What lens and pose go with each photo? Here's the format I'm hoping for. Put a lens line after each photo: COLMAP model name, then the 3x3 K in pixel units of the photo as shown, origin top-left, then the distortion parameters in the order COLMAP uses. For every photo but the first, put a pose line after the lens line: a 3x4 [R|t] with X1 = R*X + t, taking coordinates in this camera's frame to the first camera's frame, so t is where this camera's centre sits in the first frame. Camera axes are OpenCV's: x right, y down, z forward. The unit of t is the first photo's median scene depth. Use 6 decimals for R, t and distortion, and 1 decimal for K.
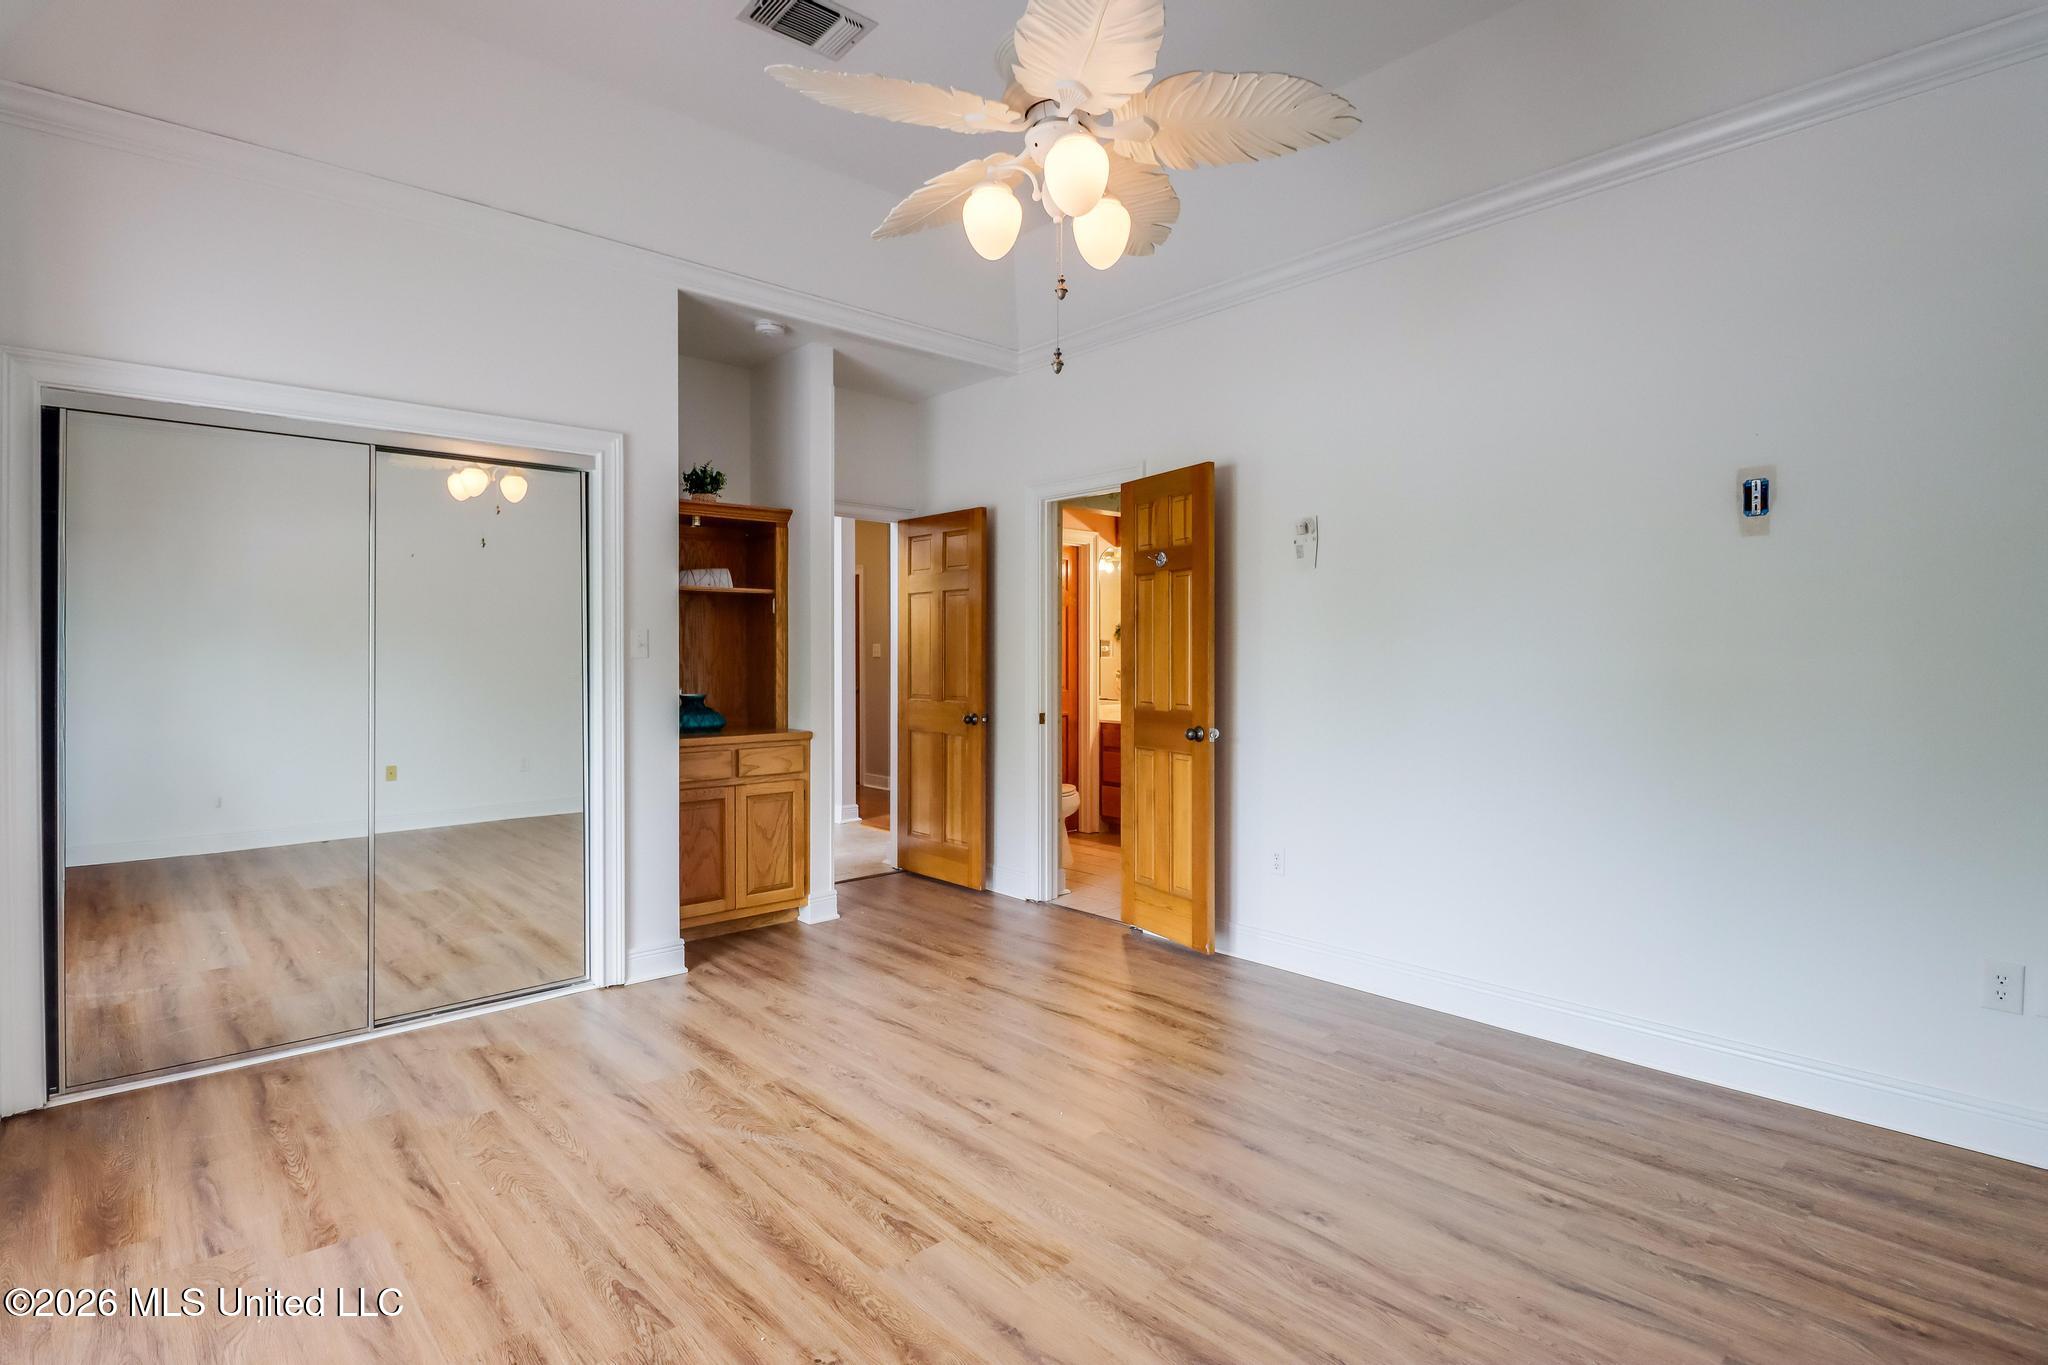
lens RADIAL K [[980.2, 0, 1021.2], [0, 980.2, 649.0], [0, 0, 1]] dist [-0.003250, -0.000451]
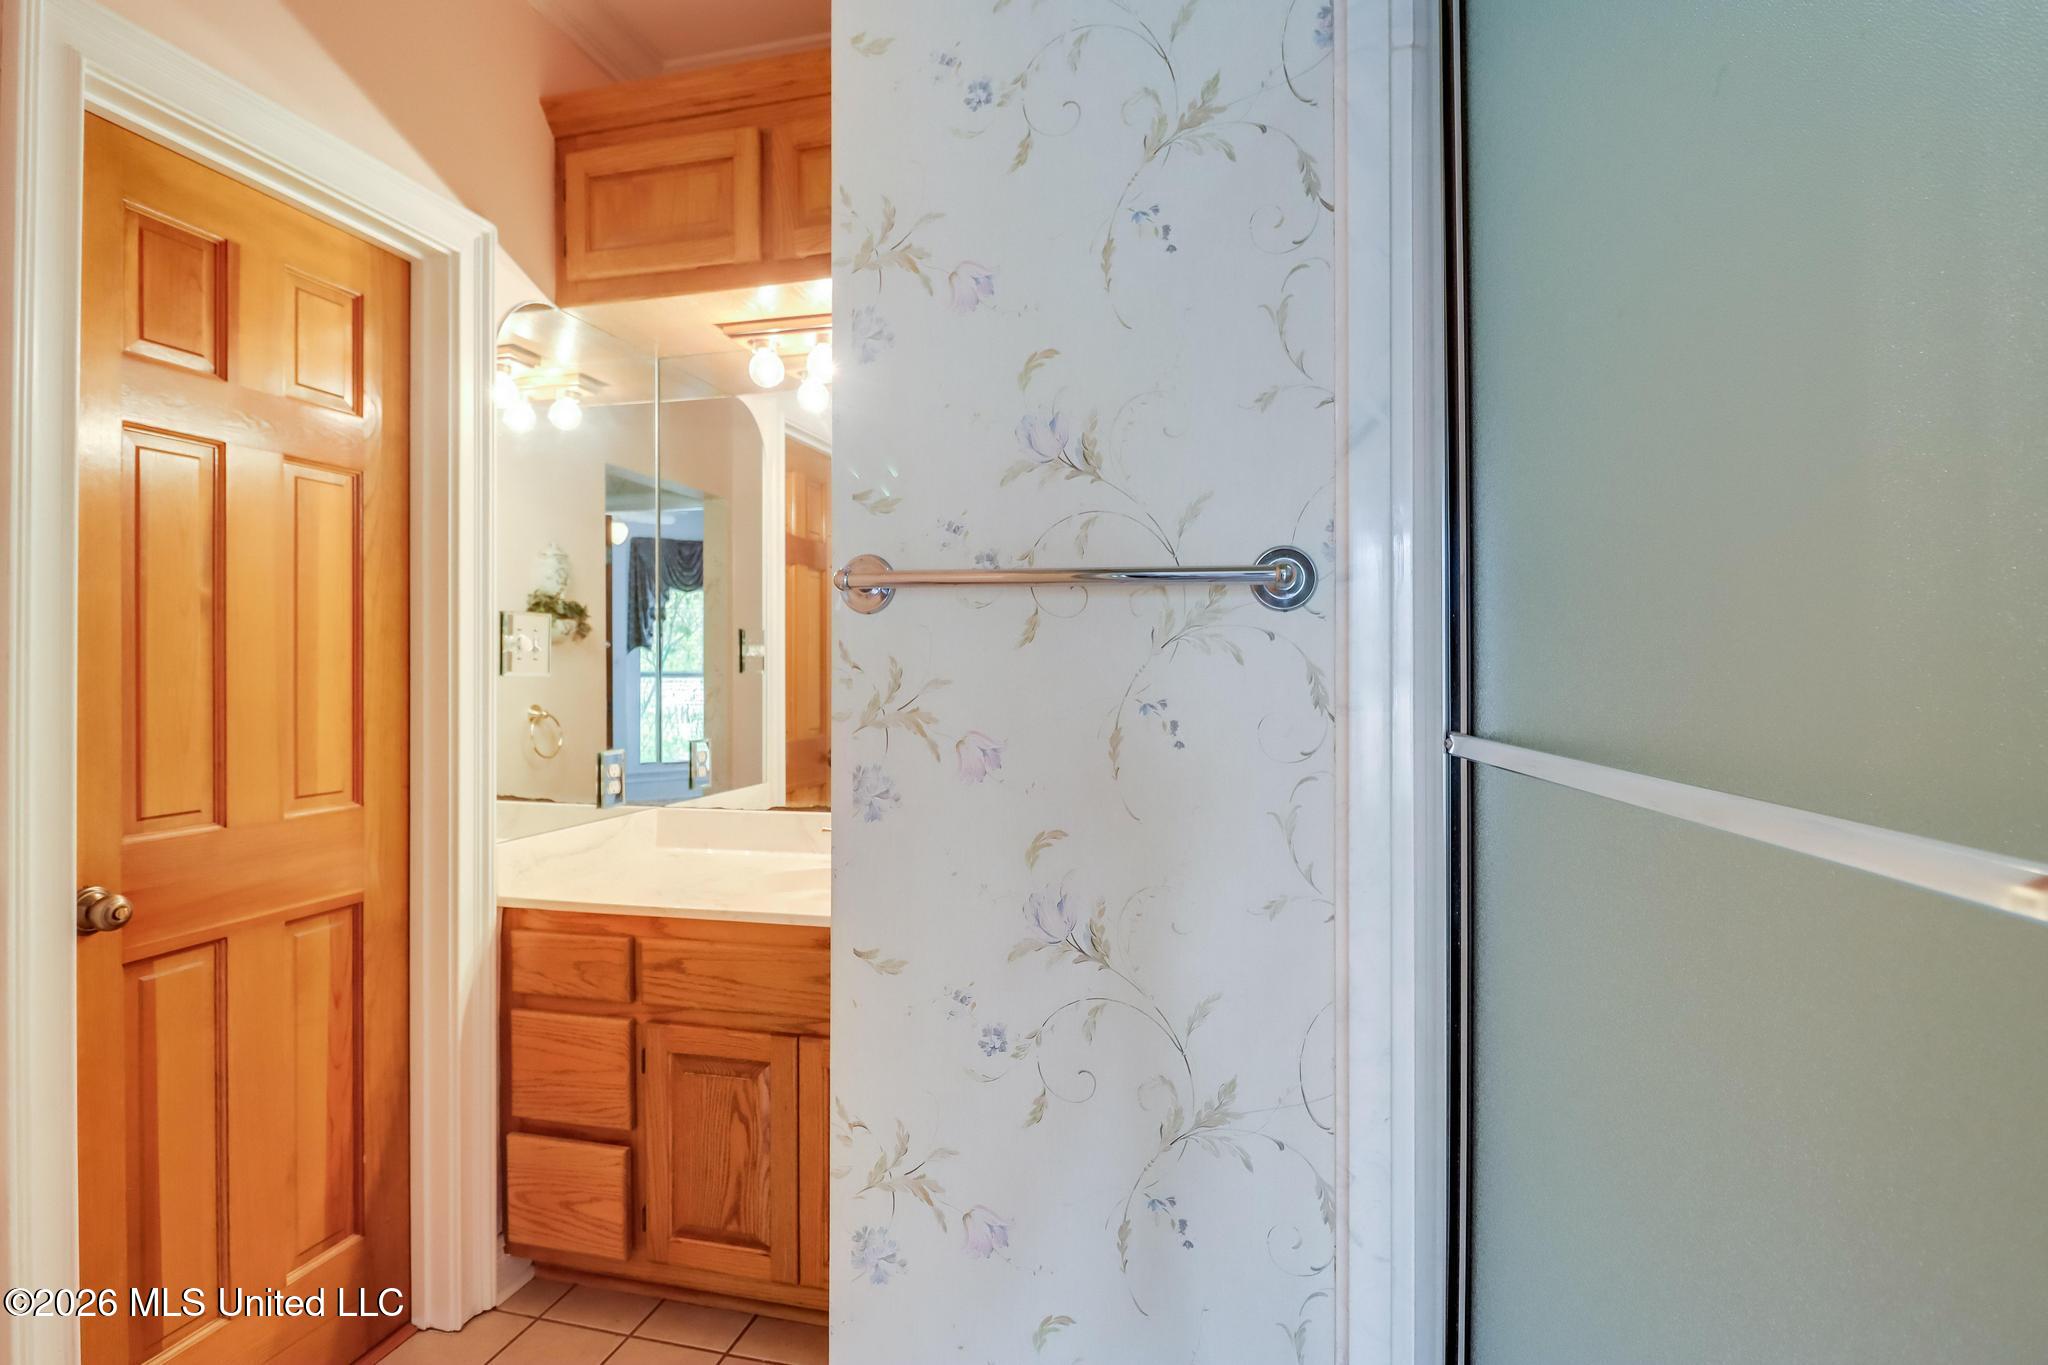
lens RADIAL K [[980.2, 0, 1021.2], [0, 980.2, 649.0], [0, 0, 1]] dist [-0.003250, -0.000451]
pose [[0.838153, 0.000710, 0.545435, 0.078469], [0.001838, 0.999990, -0.004126, 0.003296], [-0.545432, 0.004461, 0.838143, 1.019233]]
